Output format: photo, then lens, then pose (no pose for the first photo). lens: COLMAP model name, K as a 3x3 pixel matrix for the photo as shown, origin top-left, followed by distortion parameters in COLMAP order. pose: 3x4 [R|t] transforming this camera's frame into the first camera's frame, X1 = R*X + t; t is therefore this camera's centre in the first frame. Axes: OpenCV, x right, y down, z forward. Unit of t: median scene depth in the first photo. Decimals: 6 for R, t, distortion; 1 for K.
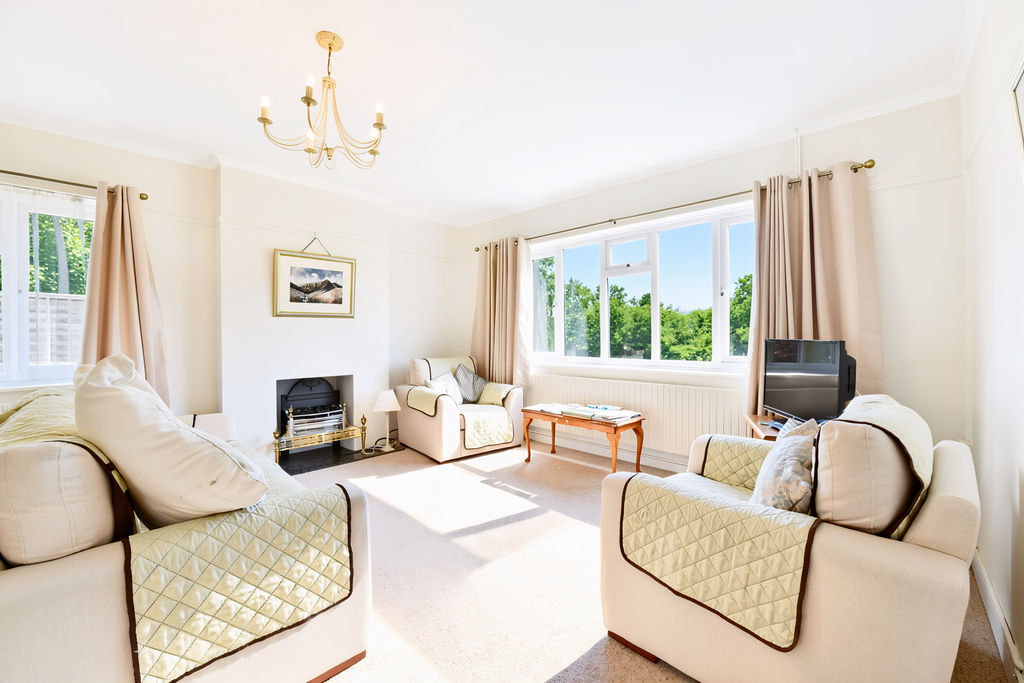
lens RADIAL K [[410.6, 0, 511.1], [0, 410.6, 336.3], [0, 0, 1]] dist [-0.014702, 0.000063]
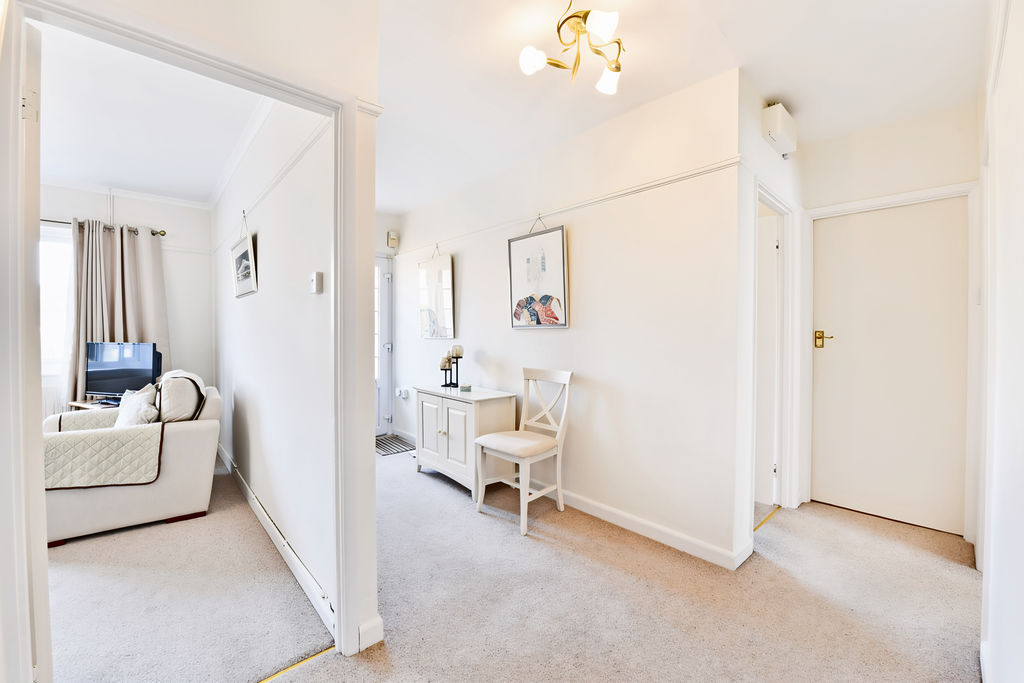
lens RADIAL K [[410.6, 0, 511.1], [0, 410.6, 336.3], [0, 0, 1]] dist [-0.014702, 0.000063]
pose [[0.071617, 0.000503, 0.997432, -1.211019], [0.000844, 0.999999, -0.000565, -0.018628], [-0.997432, 0.000883, 0.071616, -0.971117]]
